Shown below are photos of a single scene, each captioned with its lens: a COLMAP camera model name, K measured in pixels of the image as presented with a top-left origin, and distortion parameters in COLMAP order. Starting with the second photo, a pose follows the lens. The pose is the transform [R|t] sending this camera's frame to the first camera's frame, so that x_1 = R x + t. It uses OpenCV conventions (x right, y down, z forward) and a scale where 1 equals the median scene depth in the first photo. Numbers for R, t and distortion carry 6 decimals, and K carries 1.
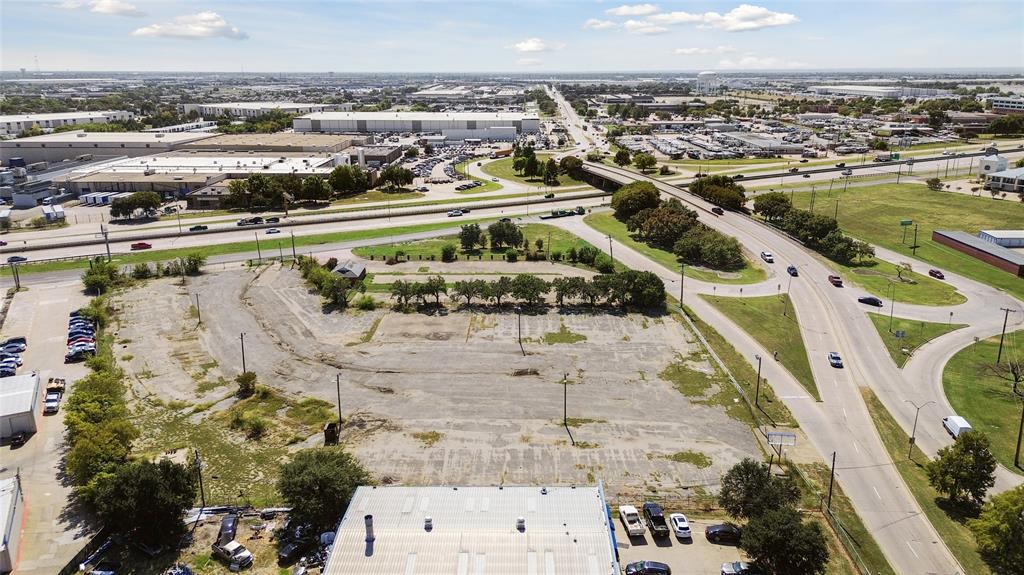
lens RADIAL K [[722.6, 0, 516.0], [0, 722.6, 283.6], [0, 0, 1]] dist [0.081531, -0.105536]
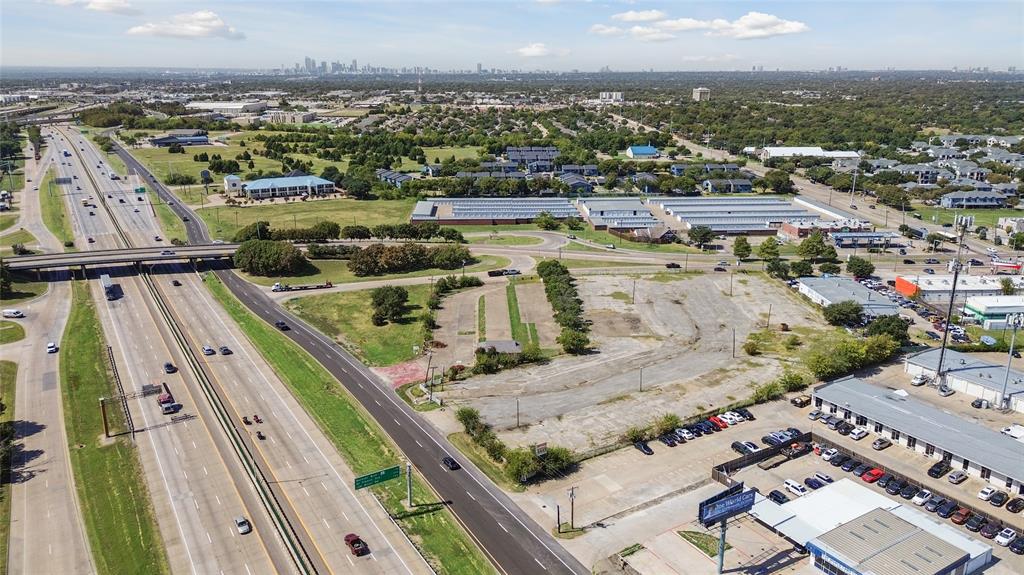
lens RADIAL K [[722.6, 0, 516.0], [0, 722.6, 283.6], [0, 0, 1]] dist [0.081531, -0.105536]
pose [[-0.039030, -0.282333, 0.958522, -1.403582], [0.285967, 0.915976, 0.281445, -0.453597], [-0.957444, 0.285091, 0.044988, 1.047784]]
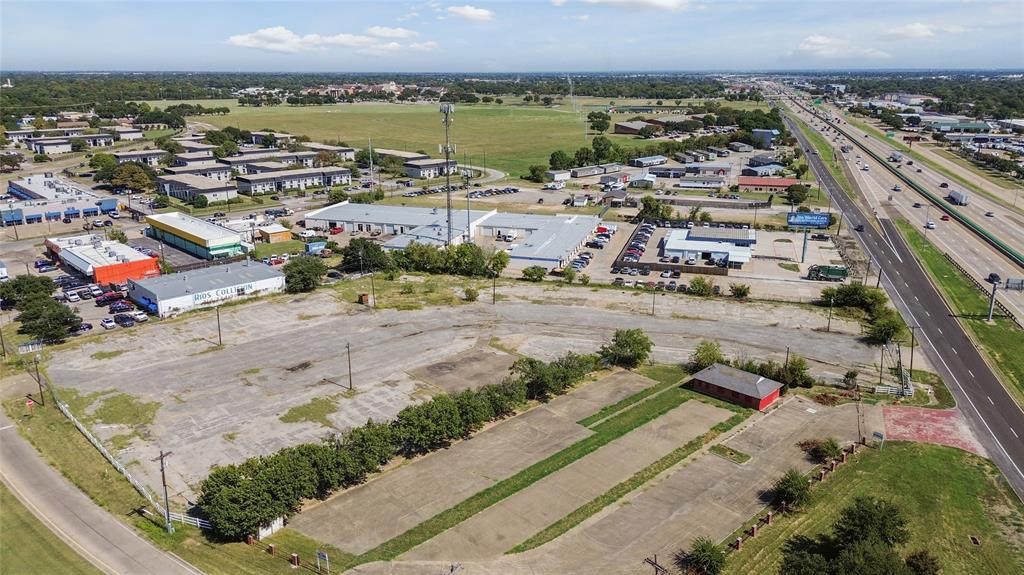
lens RADIAL K [[751.6, 0, 508.2], [0, 751.6, 264.1], [0, 0, 1]] dist [0.078030, -0.125772]
pose [[-0.723580, 0.172203, -0.668415, 0.383930], [-0.195205, 0.877795, 0.437460, -0.410630], [0.662063, 0.447016, -0.601540, 1.411351]]
